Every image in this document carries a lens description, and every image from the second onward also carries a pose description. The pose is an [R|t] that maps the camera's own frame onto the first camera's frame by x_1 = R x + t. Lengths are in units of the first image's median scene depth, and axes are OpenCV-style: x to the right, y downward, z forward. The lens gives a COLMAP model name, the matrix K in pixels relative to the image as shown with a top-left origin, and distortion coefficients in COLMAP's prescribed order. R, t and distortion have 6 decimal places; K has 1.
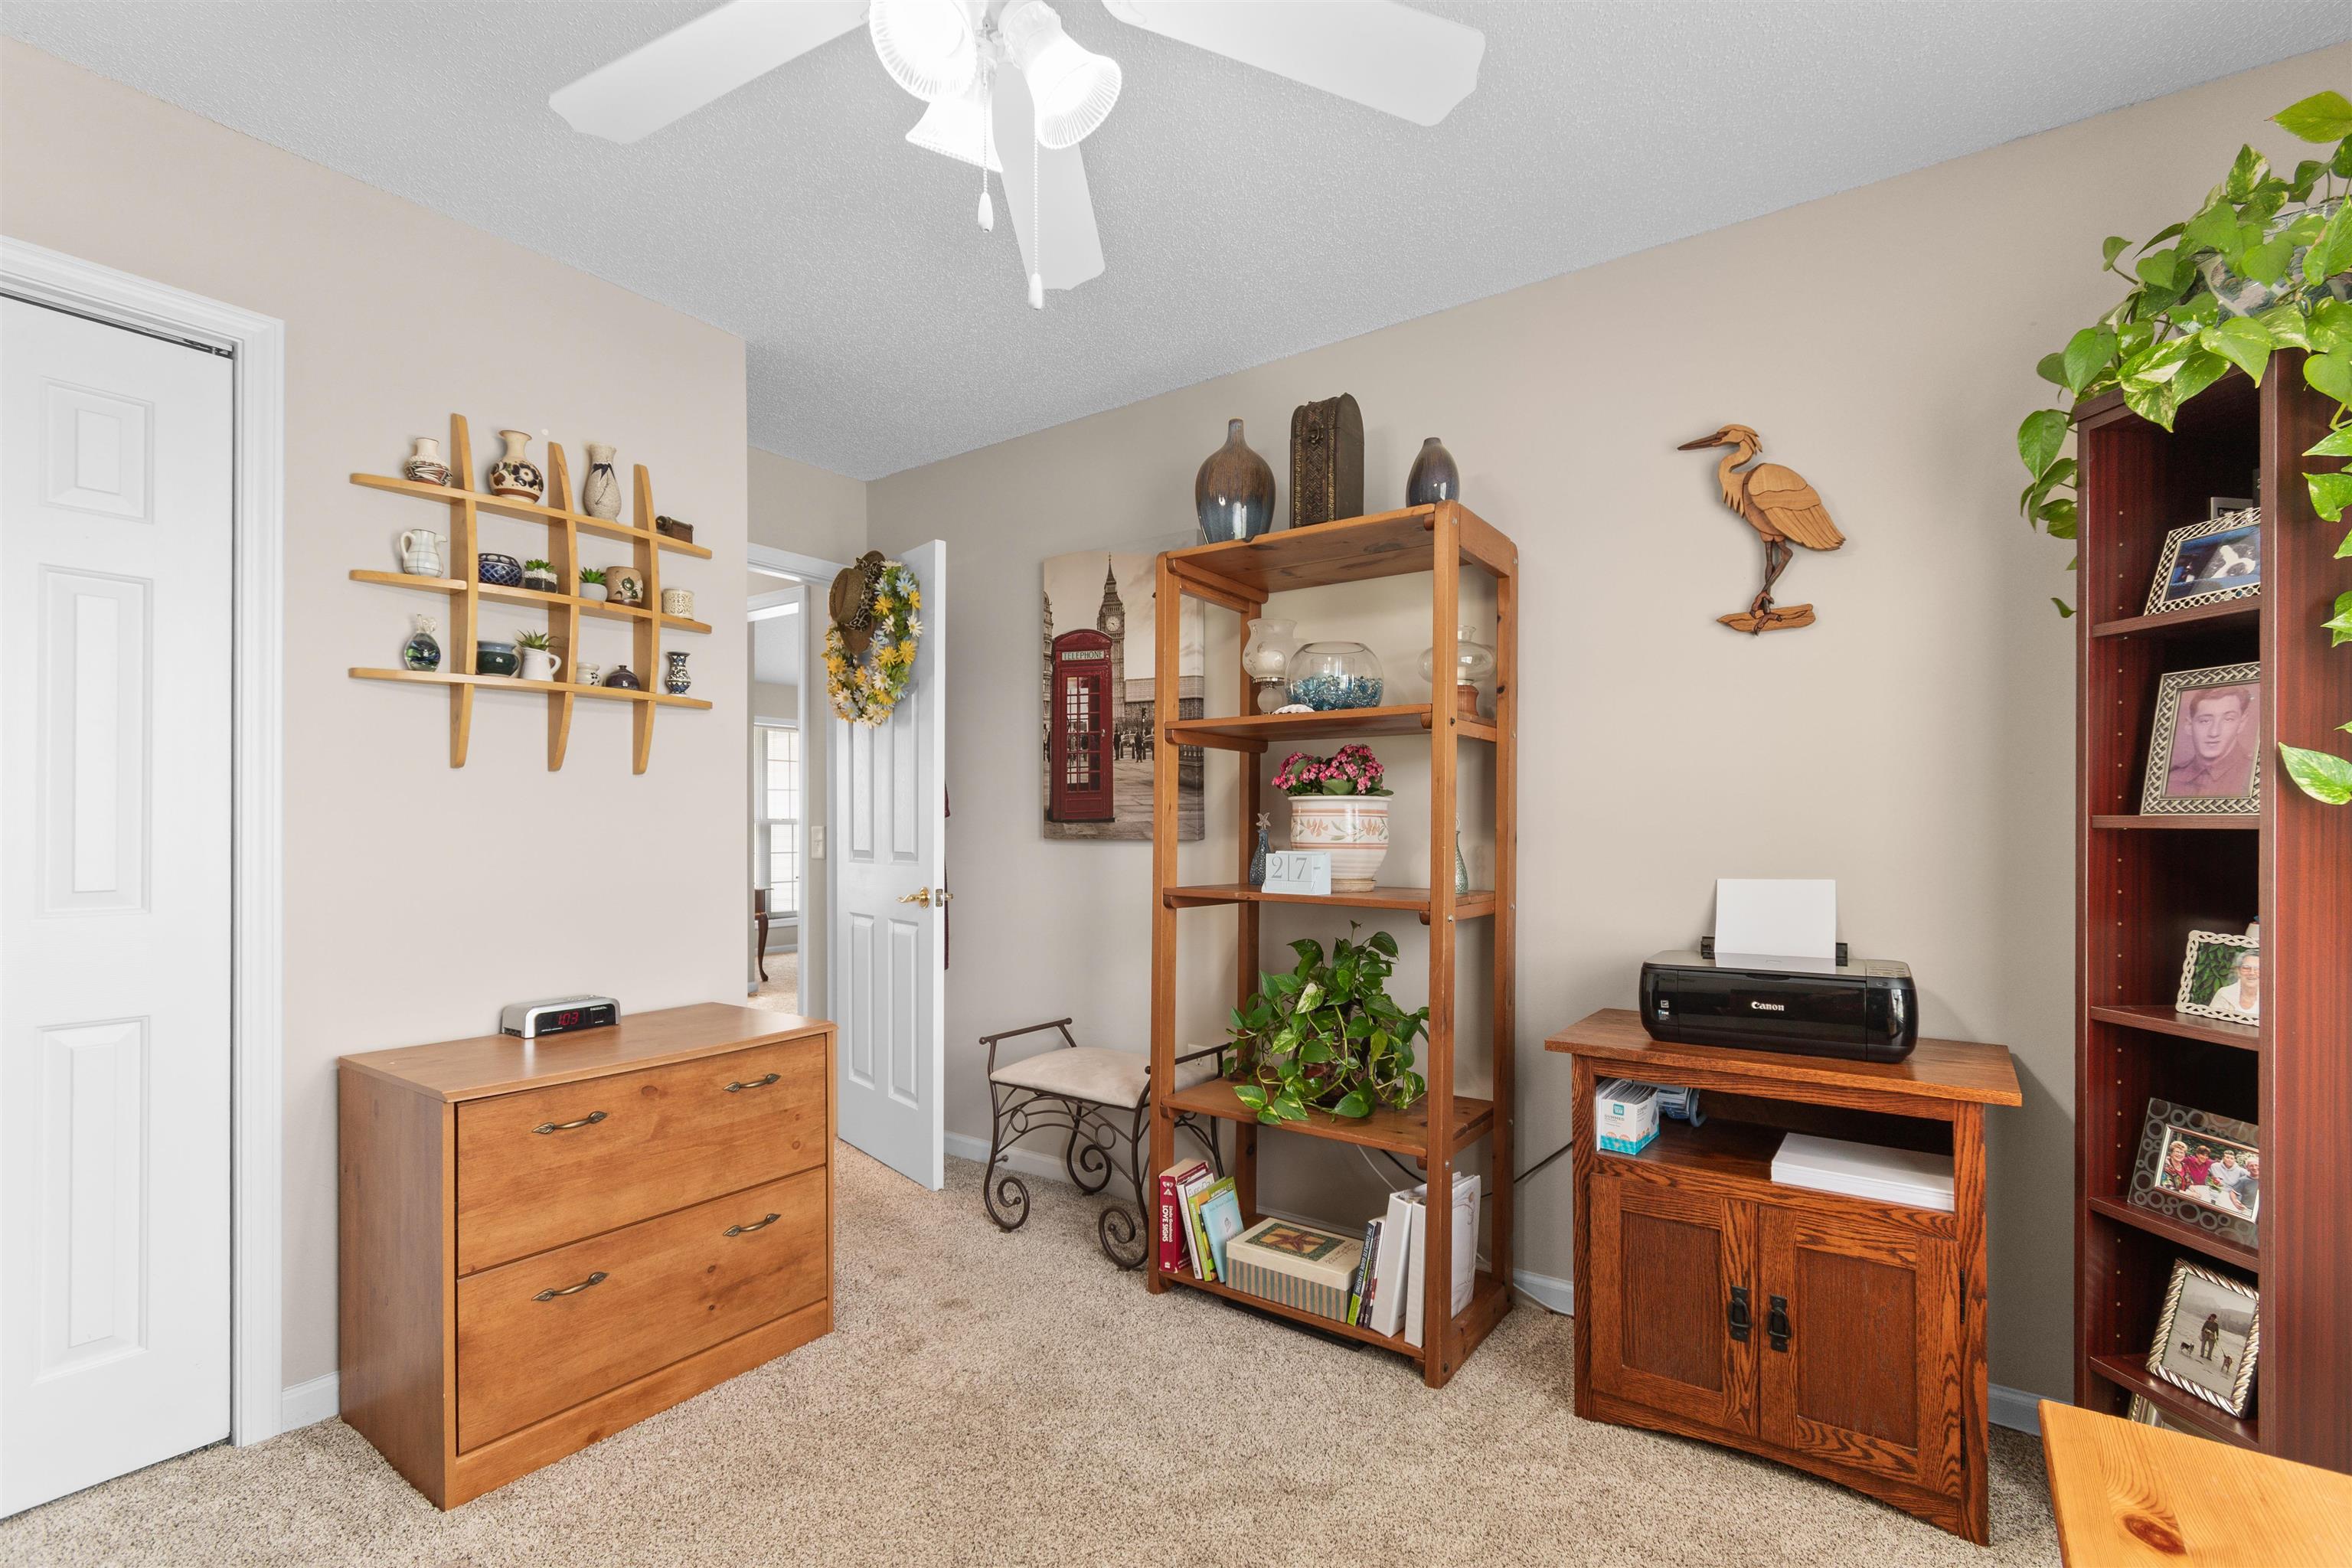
lens RADIAL K [[1031.5, 0, 1157.2], [0, 1031.5, 824.4], [0, 0, 1]] dist [0.001459, -0.001002]
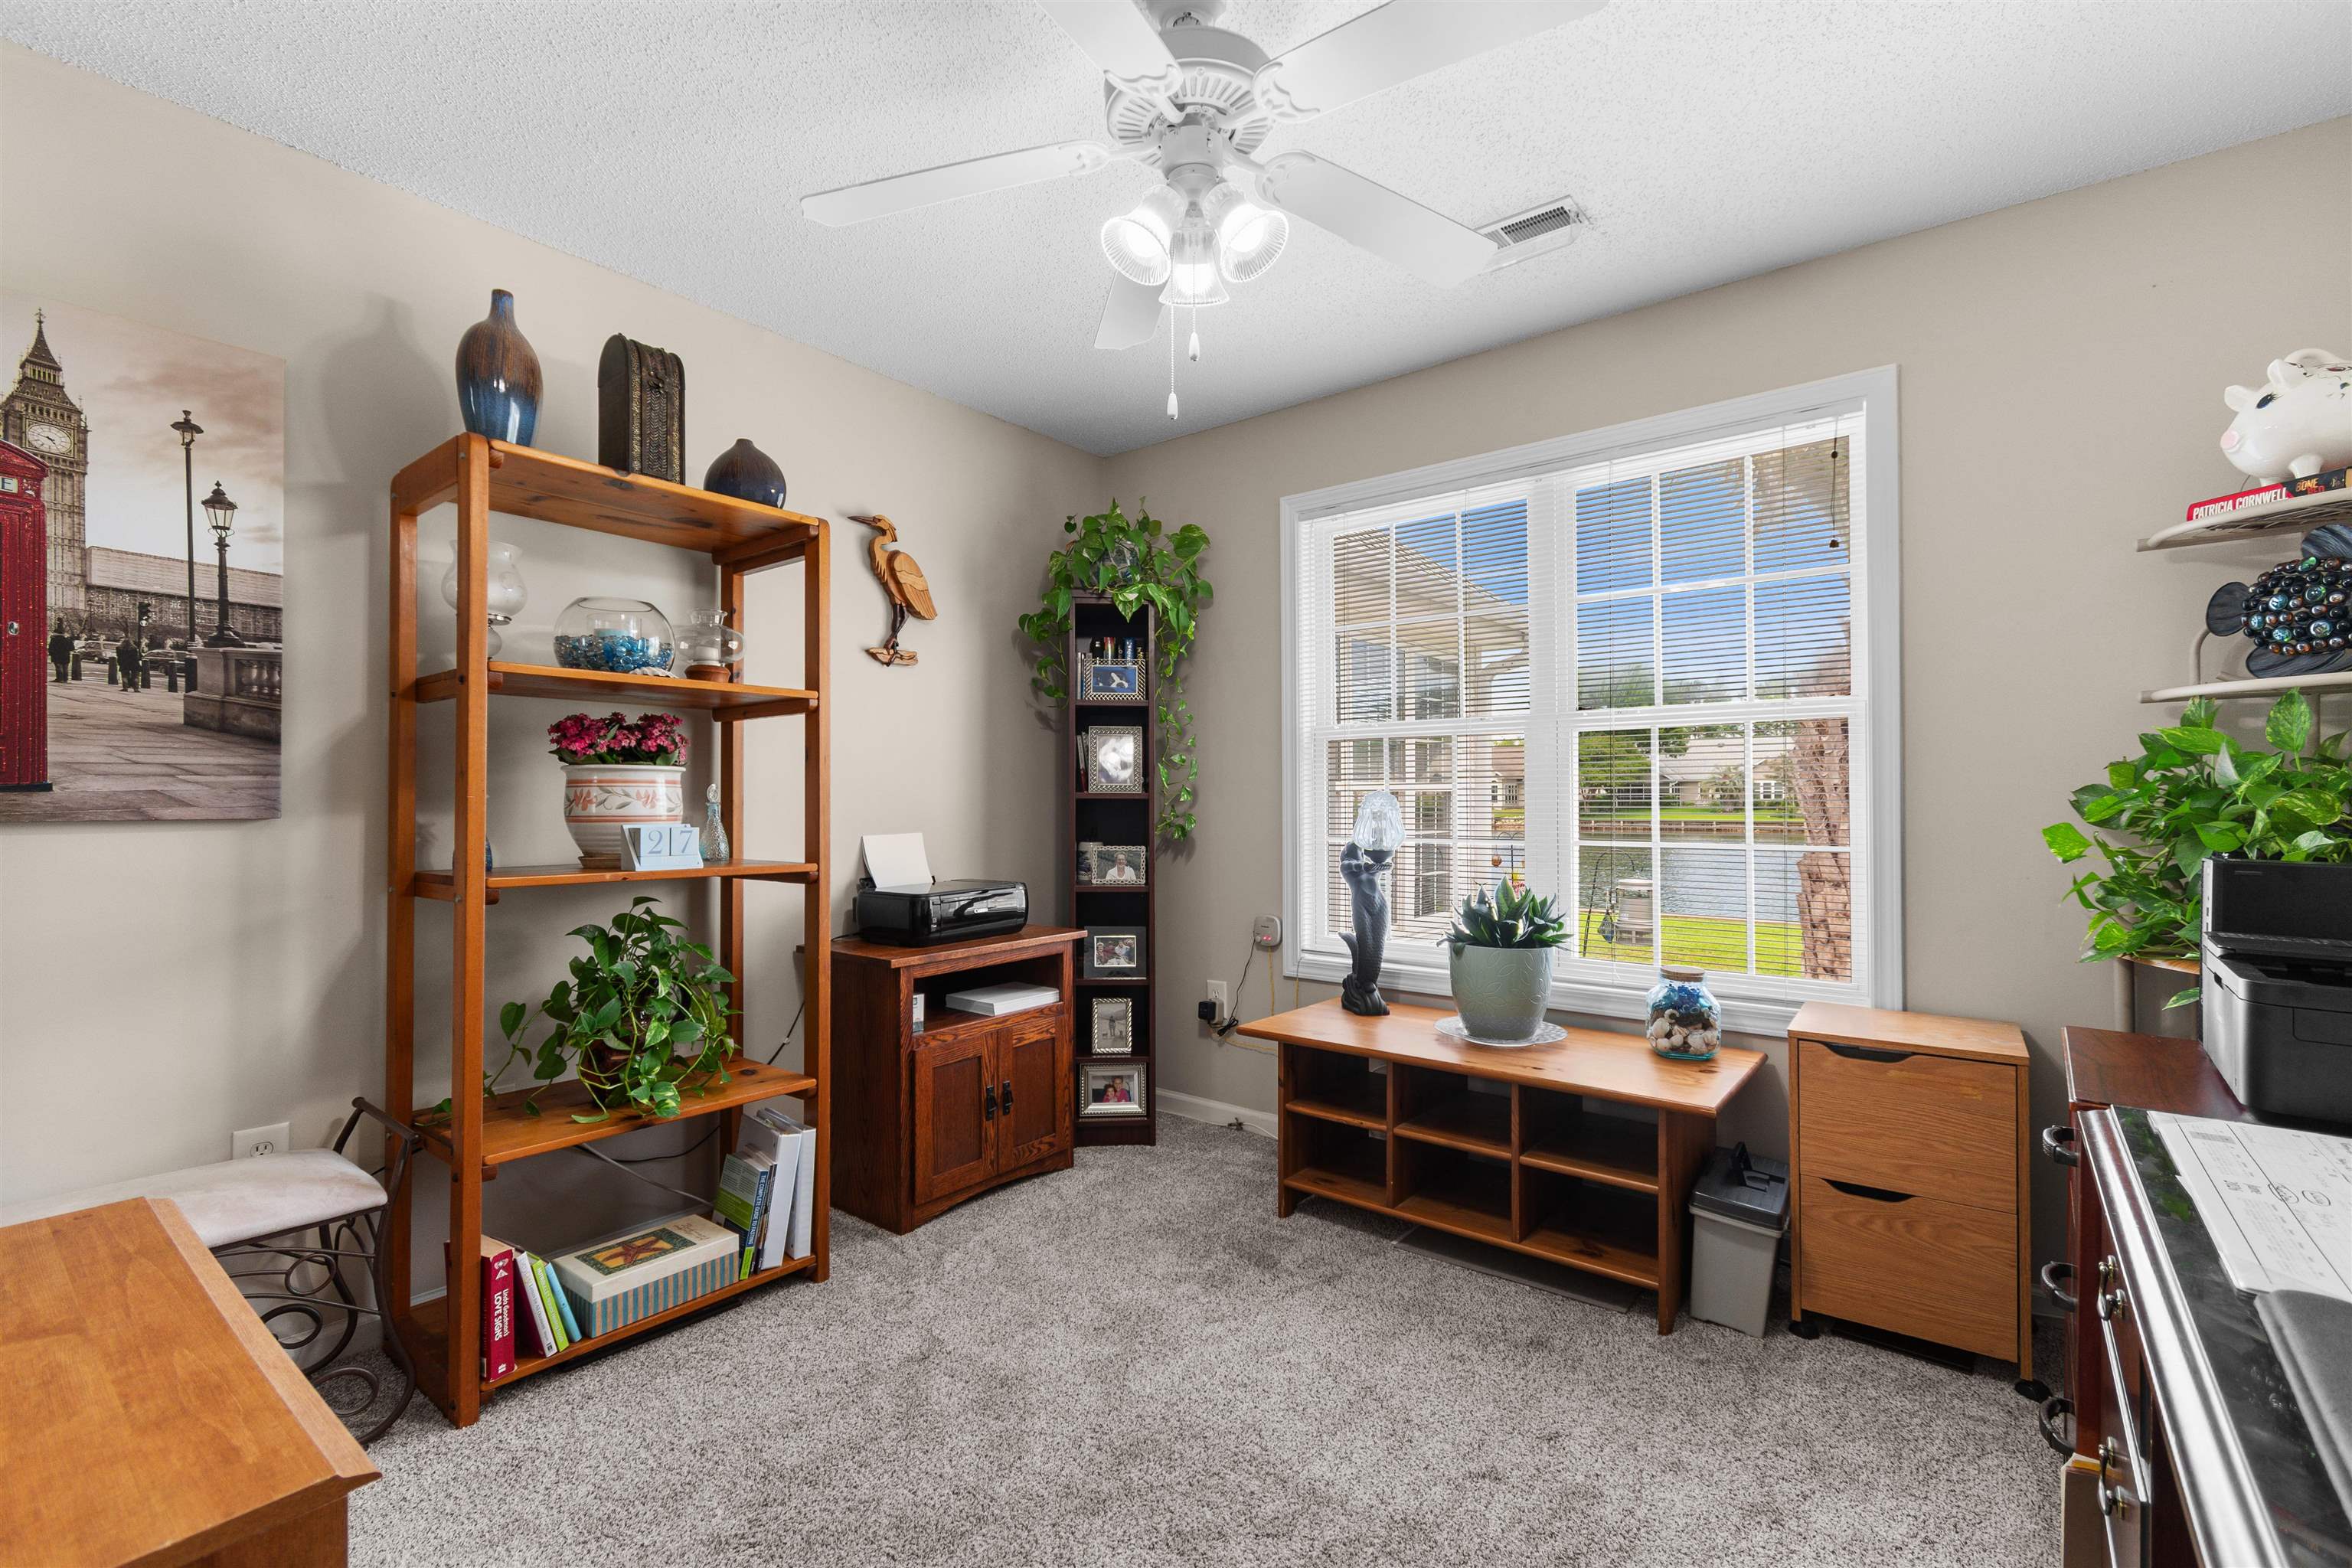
lens RADIAL K [[1031.5, 0, 1172.9], [0, 1031.5, 792.9], [0, 0, 1]] dist [0.001459, -0.001002]
pose [[0.047753, 0.004889, 0.998847, -0.822419], [-0.000824, 0.999988, -0.004855, 0.001242], [-0.998859, -0.000591, 0.047757, 0.517403]]
